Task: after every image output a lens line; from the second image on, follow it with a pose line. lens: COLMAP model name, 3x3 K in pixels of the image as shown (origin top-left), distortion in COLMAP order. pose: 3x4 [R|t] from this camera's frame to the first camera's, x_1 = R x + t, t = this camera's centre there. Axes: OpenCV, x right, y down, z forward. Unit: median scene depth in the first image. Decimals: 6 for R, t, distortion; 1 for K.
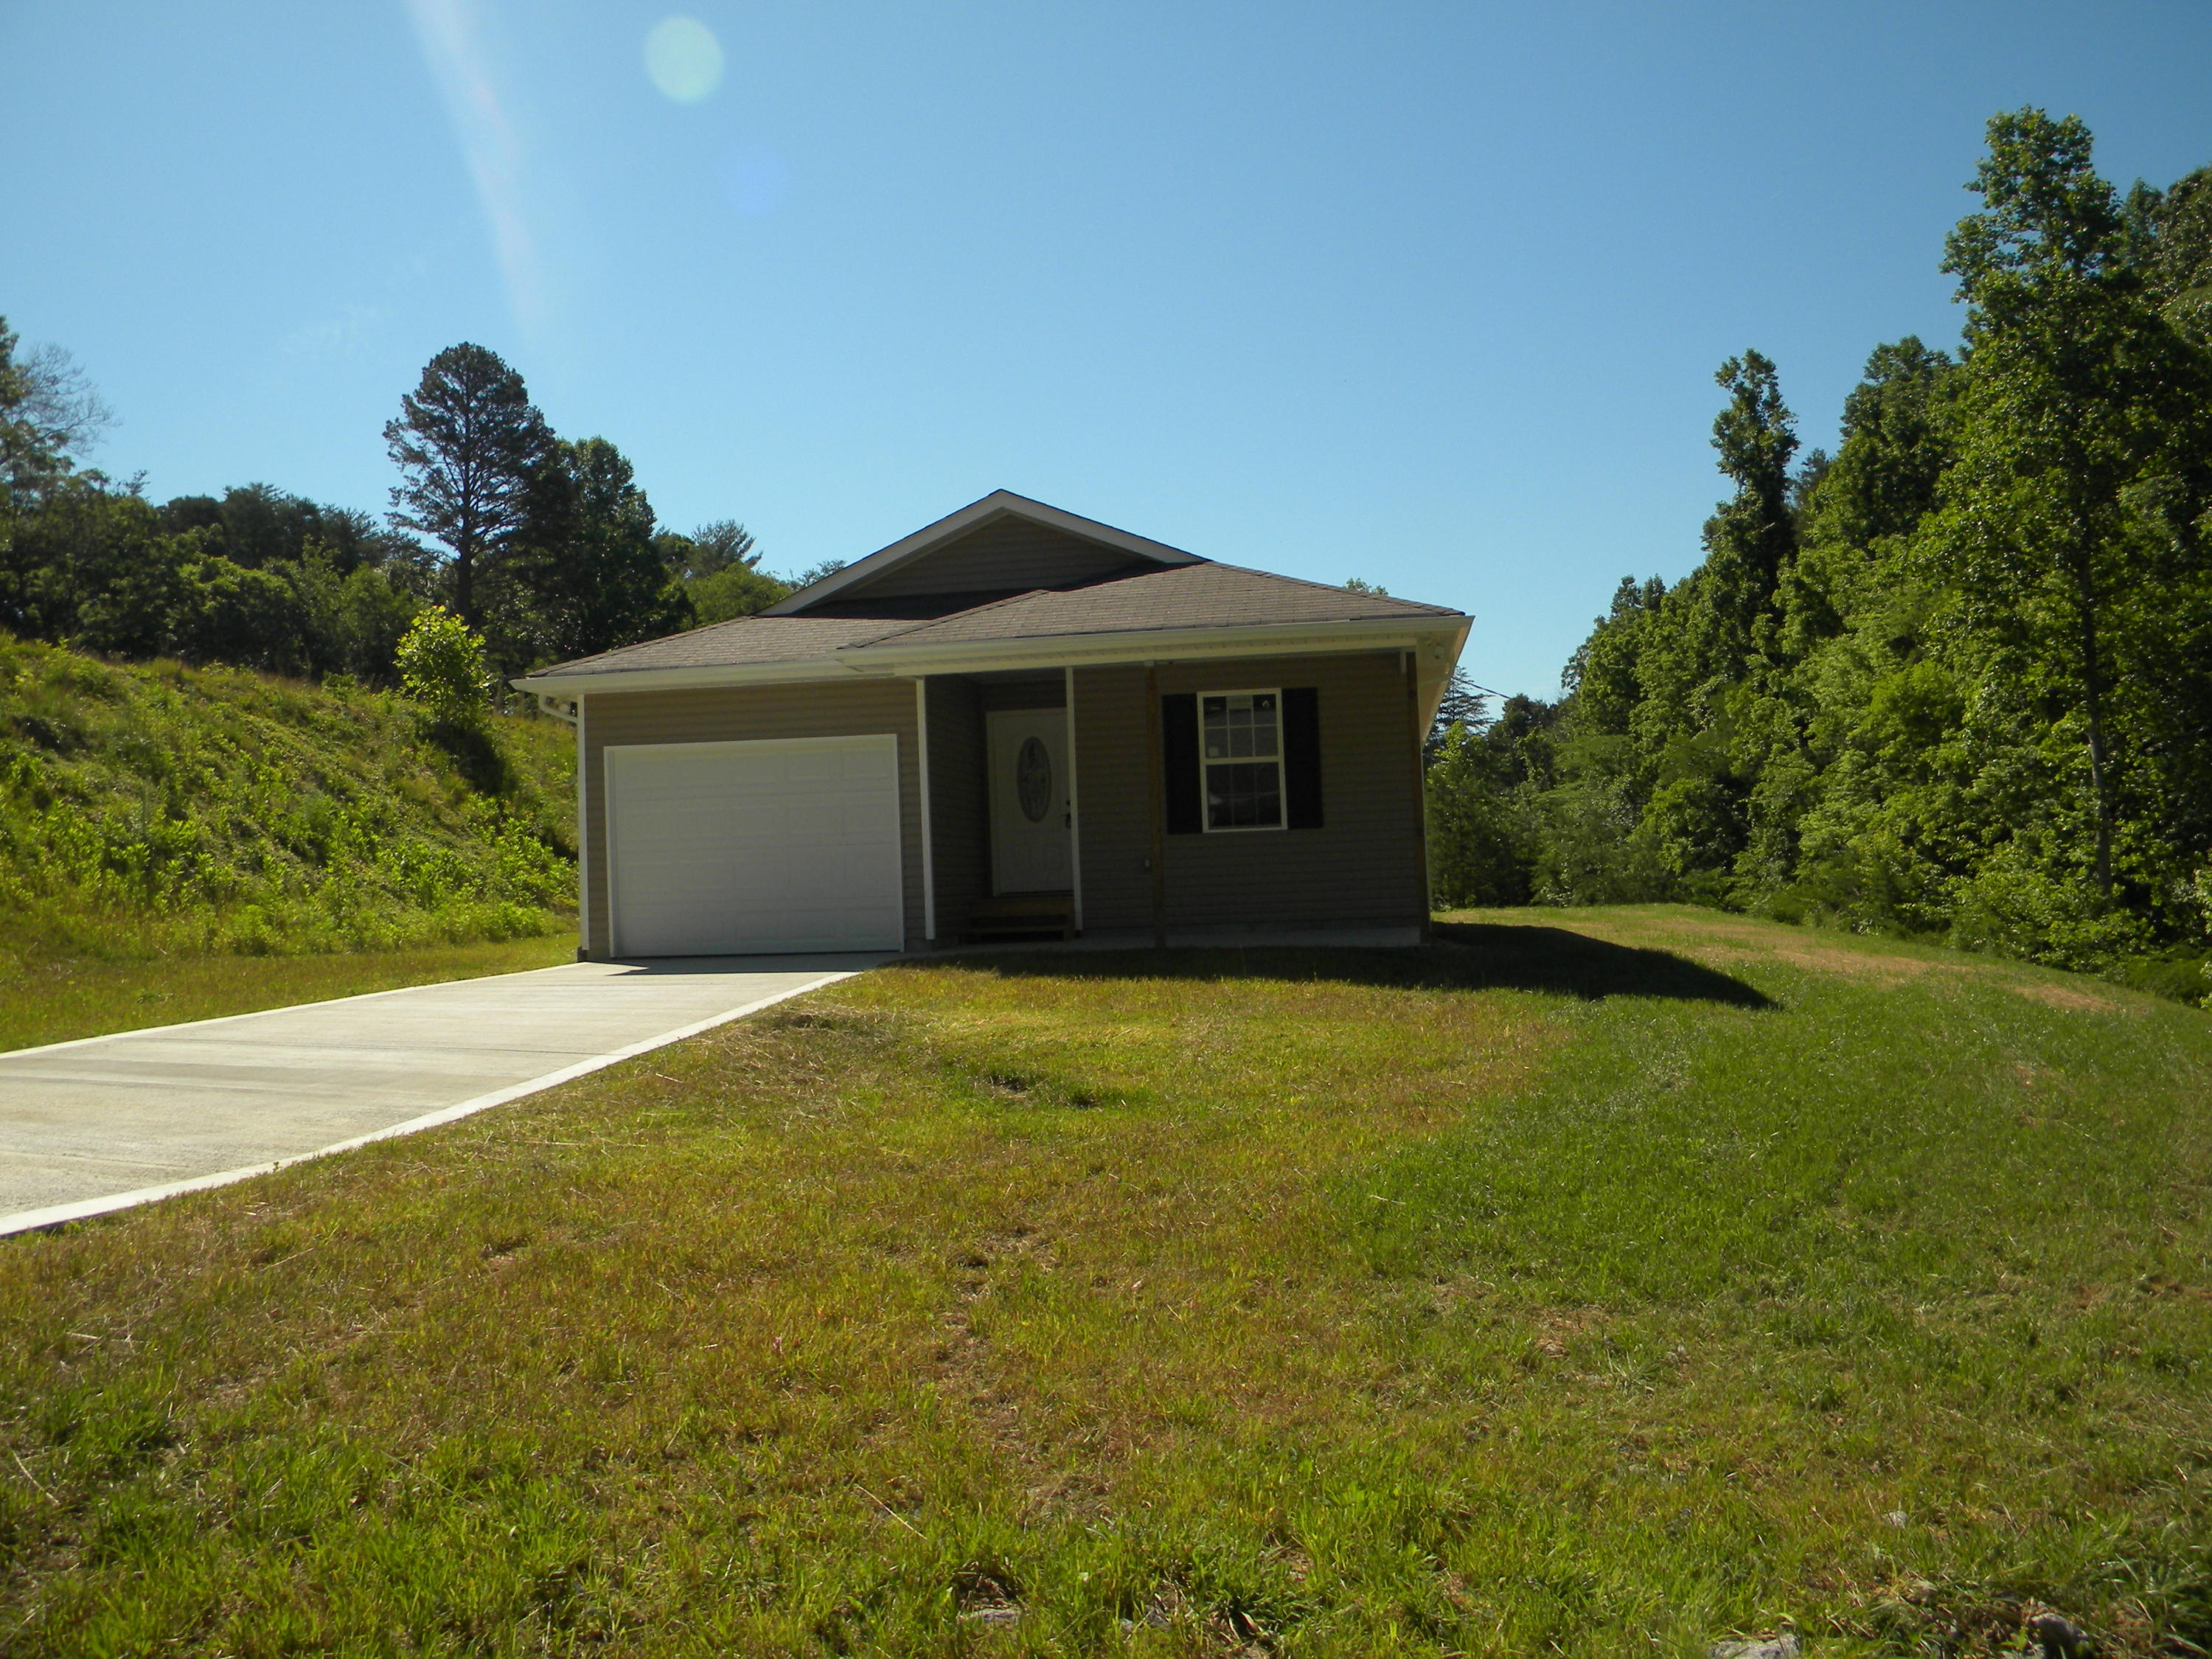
lens RADIAL K [[1880.6, 0, 1103.6], [0, 1880.6, 761.5], [0, 0, 1]] dist [-0.197076, 0.176837]
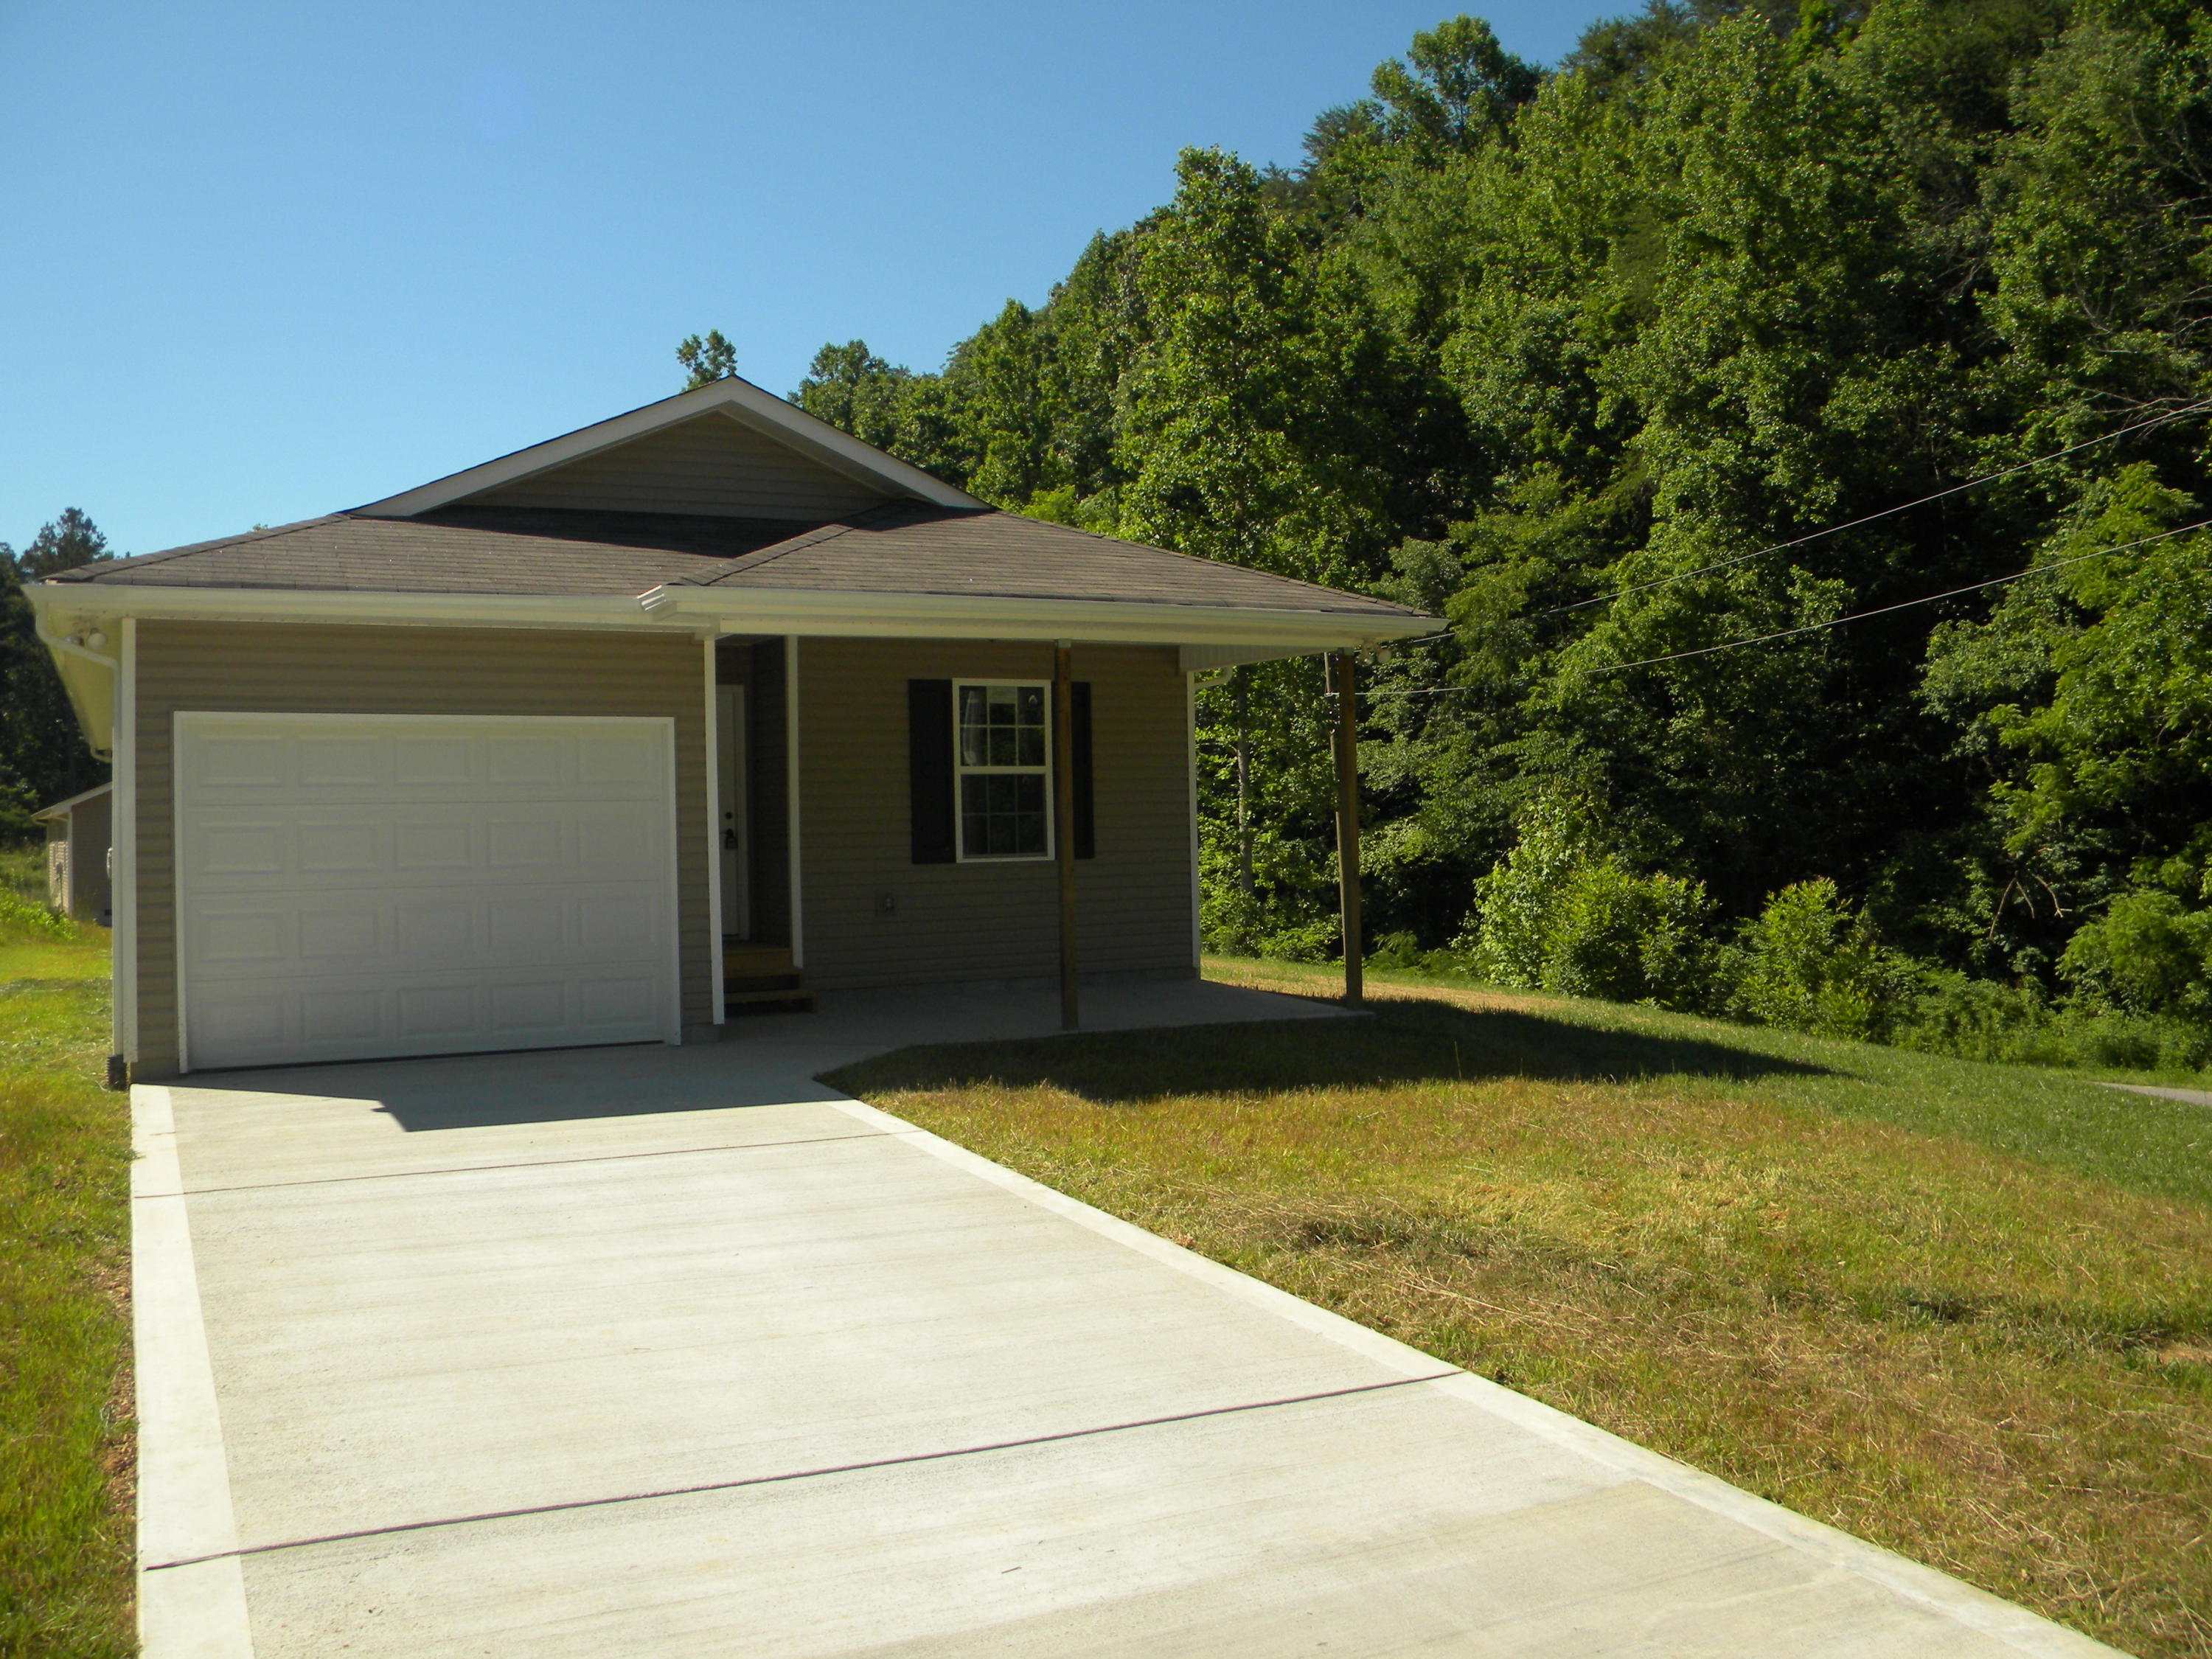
lens RADIAL K [[1880.6, 0, 1103.6], [0, 1880.6, 761.5], [0, 0, 1]] dist [-0.197076, 0.176837]
pose [[0.798492, 0.038011, 0.600804, -0.358667], [-0.046470, 0.998919, -0.001438, -0.004894], [-0.600209, -0.026771, 0.799395, 0.354114]]
